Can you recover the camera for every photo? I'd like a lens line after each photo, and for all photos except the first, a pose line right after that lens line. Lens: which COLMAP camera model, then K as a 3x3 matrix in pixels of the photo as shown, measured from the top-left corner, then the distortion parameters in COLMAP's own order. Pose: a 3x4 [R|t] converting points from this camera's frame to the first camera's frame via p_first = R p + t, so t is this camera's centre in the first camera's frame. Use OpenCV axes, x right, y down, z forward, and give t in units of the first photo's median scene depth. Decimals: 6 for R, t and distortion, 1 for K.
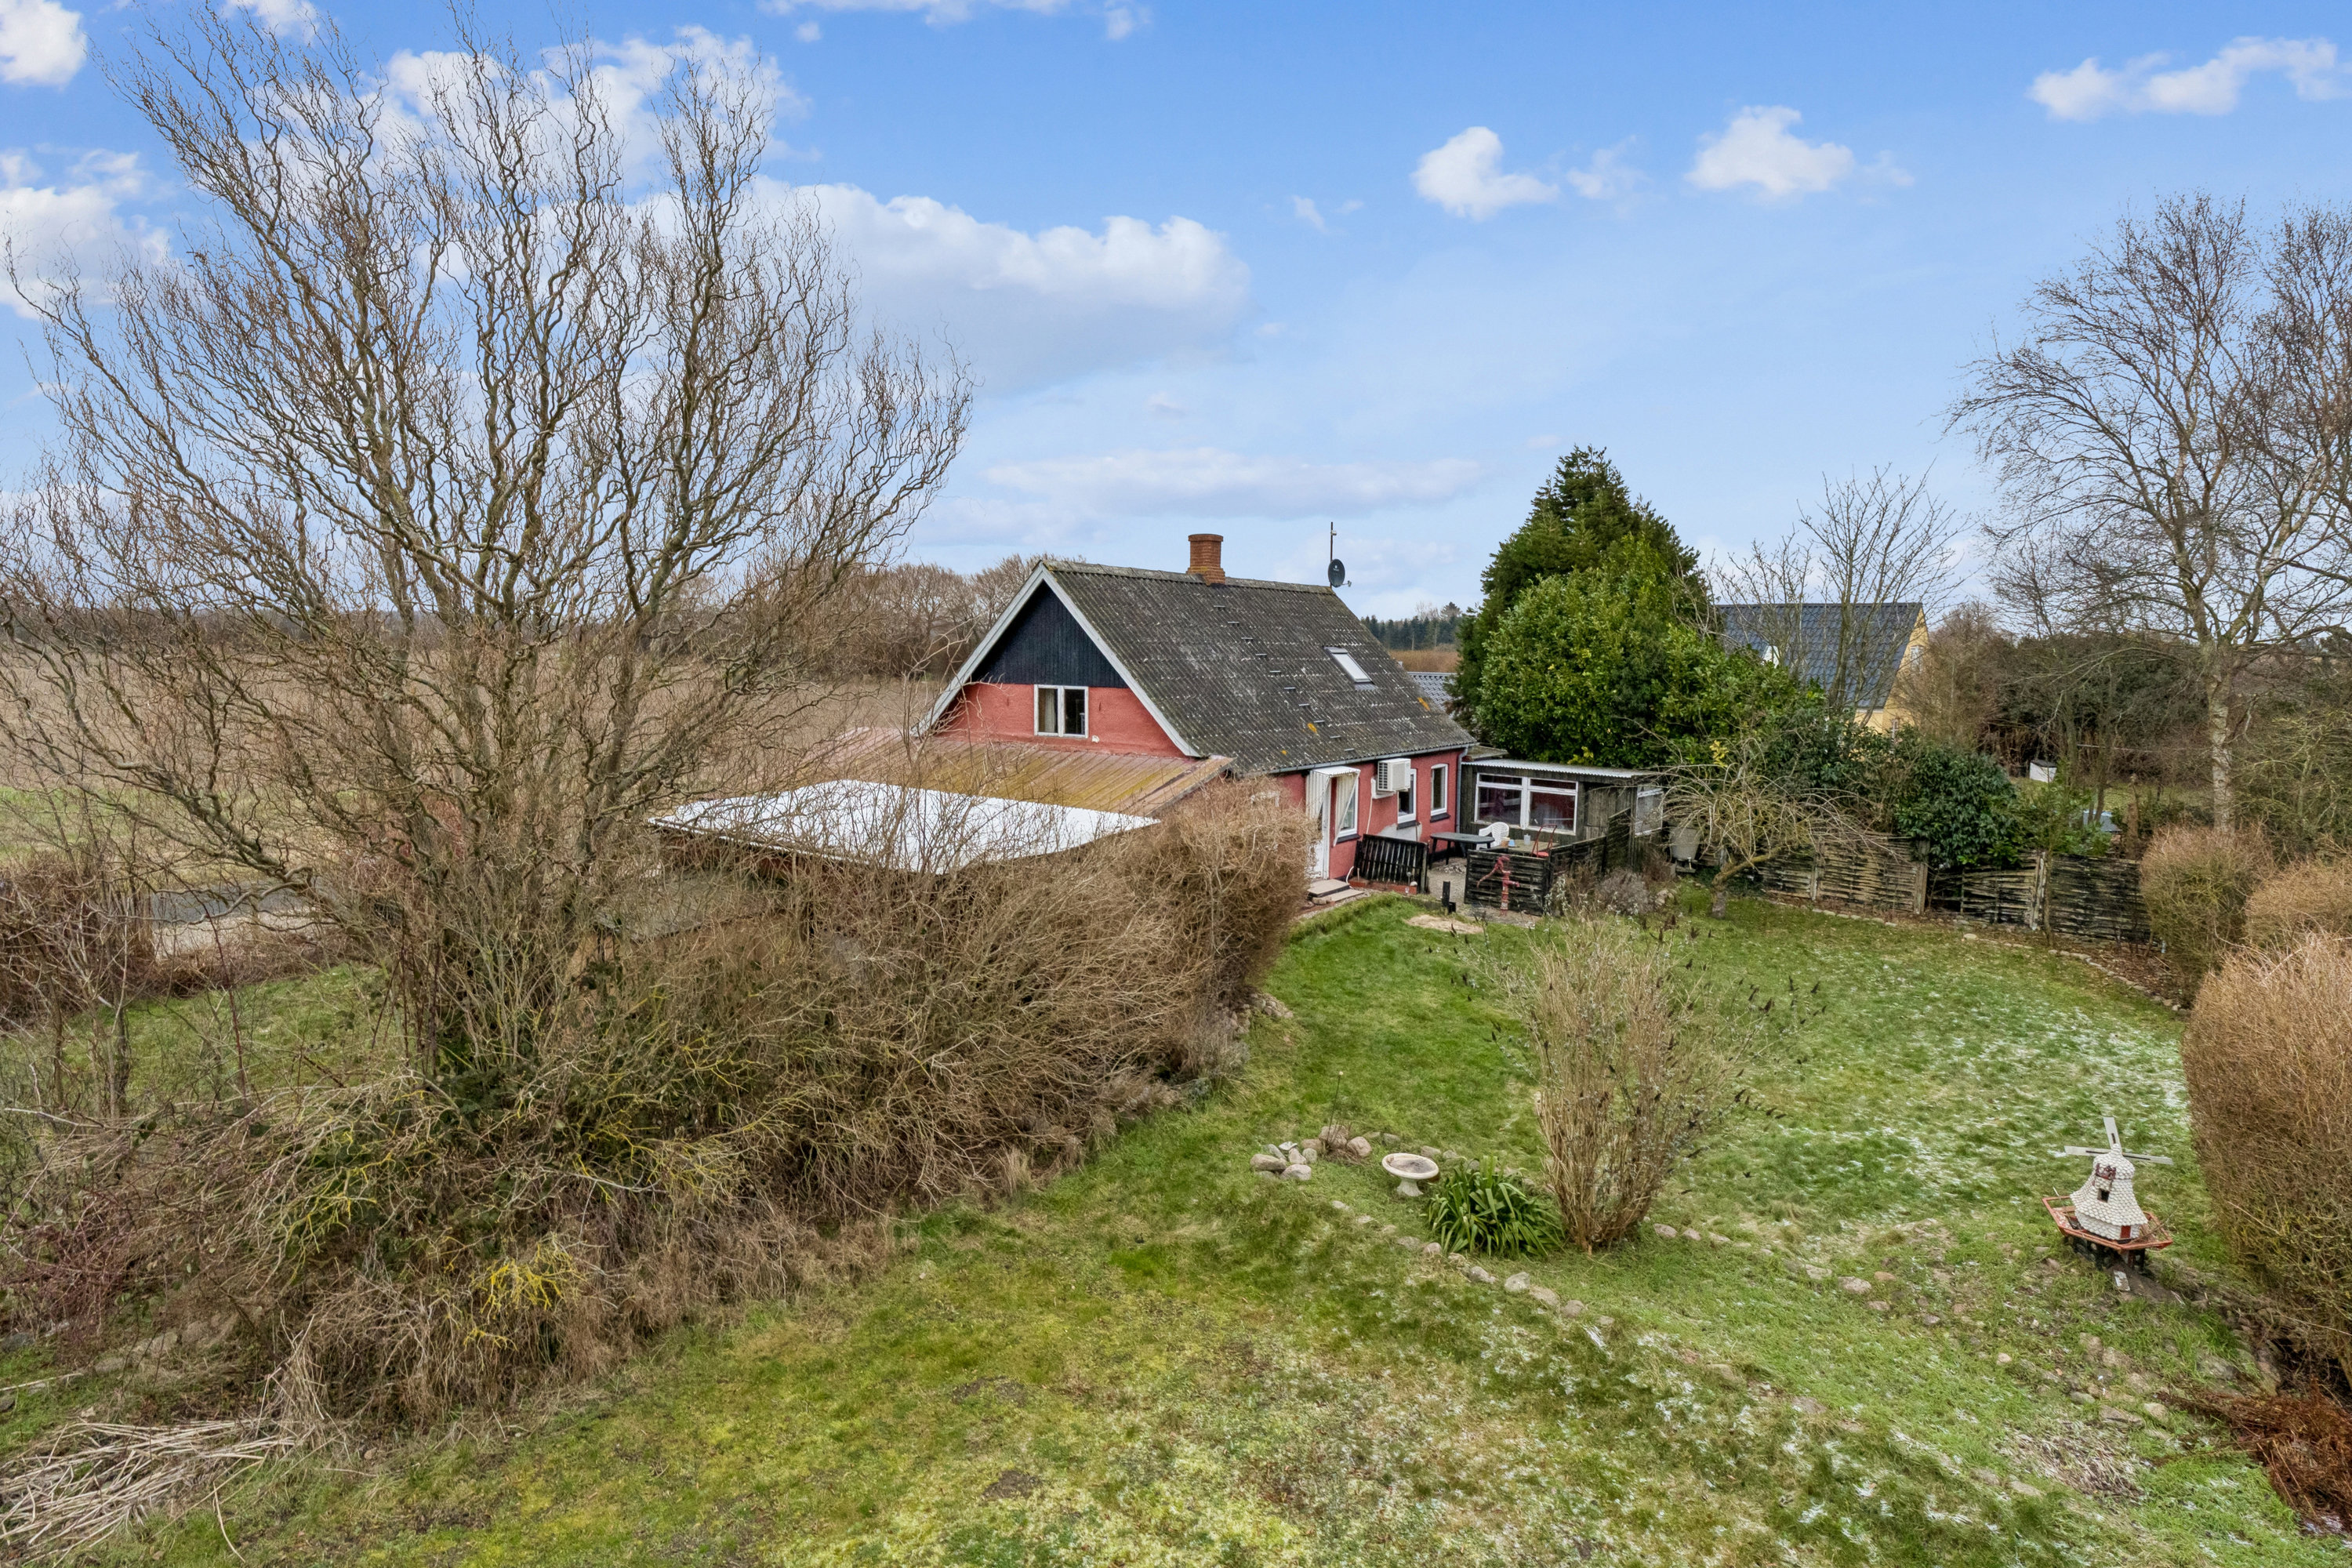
lens RADIAL K [[1297.2, 0, 1171.7], [0, 1297.2, 787.2], [0, 0, 1]] dist [0.002058, 0.000122]
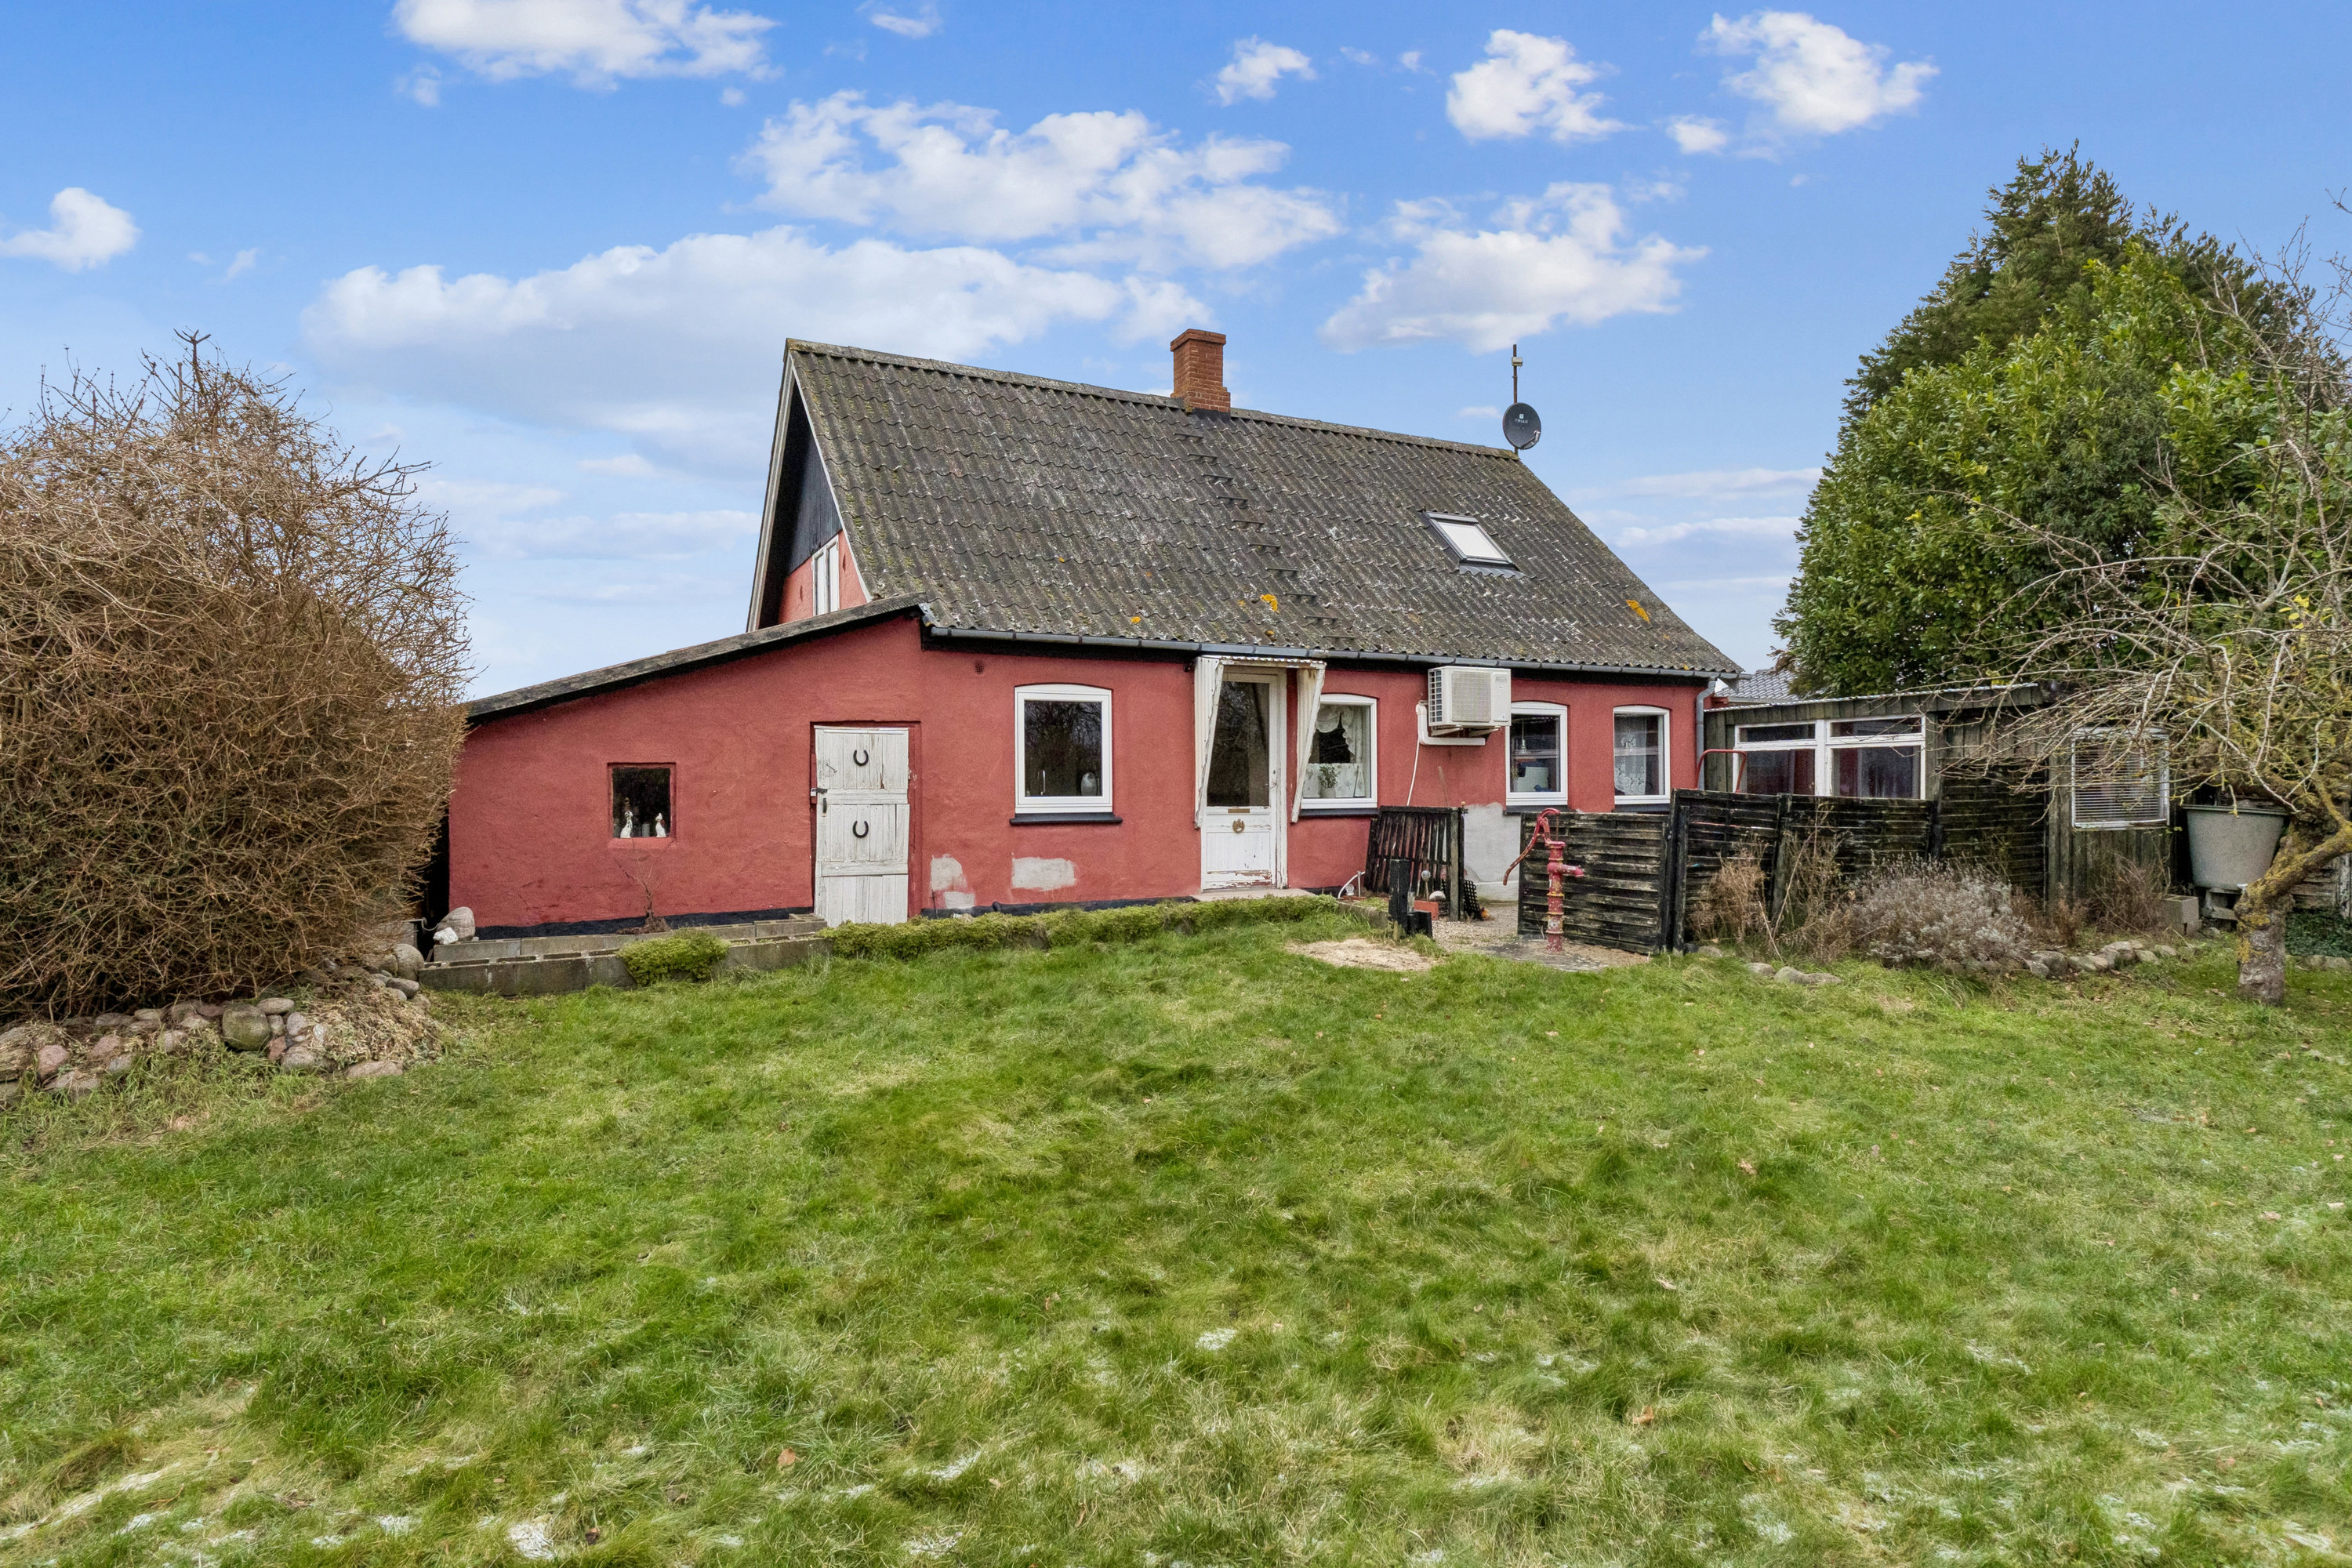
lens RADIAL K [[1291.9, 0, 1188.7], [0, 1291.9, 787.4], [0, 0, 1]] dist [0.007256, 0.000828]
pose [[0.902285, -0.018847, -0.430729, 0.268080], [-0.033887, 0.992853, -0.114430, 0.080475], [0.429807, 0.117844, 0.895197, 0.470470]]
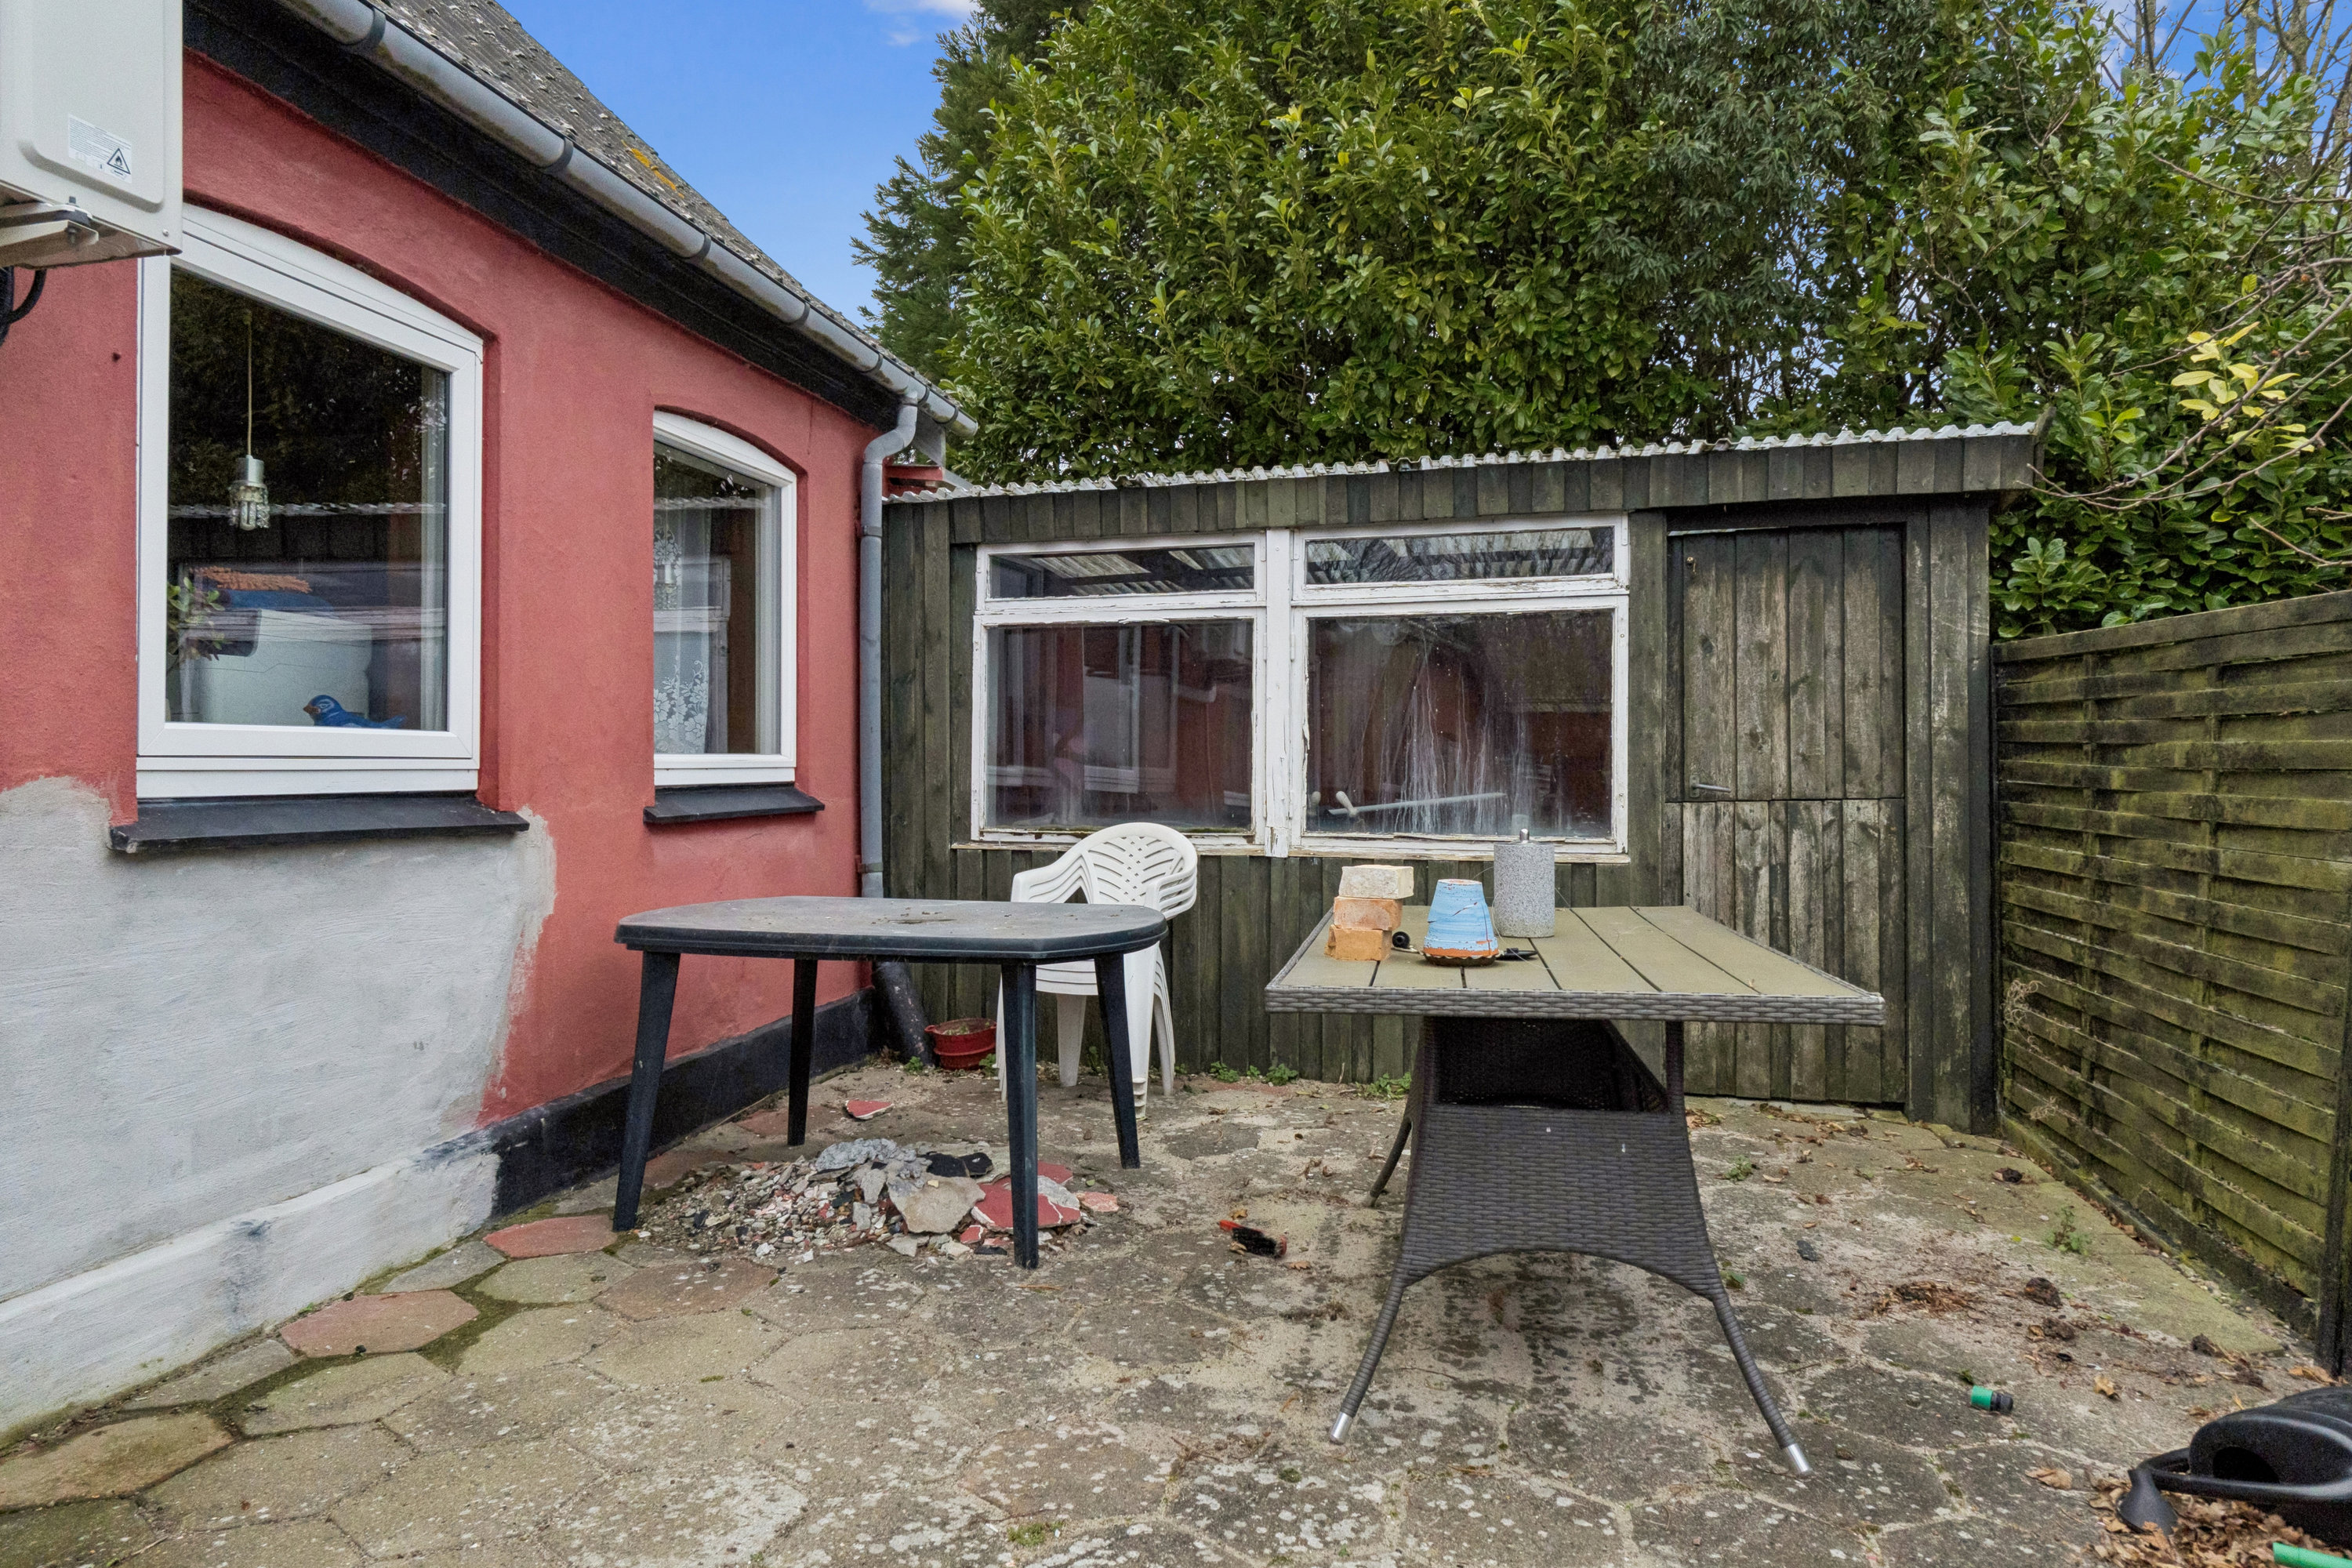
lens RADIAL K [[1401.2, 0, 1187.0], [0, 1401.2, 781.8], [0, 0, 1]] dist [0.006559, 0.000638]
pose [[0.906502, -0.015440, 0.421919, 0.188352], [0.061324, 0.993549, -0.095396, 0.039361], [-0.417724, 0.112350, 0.901601, 0.851320]]
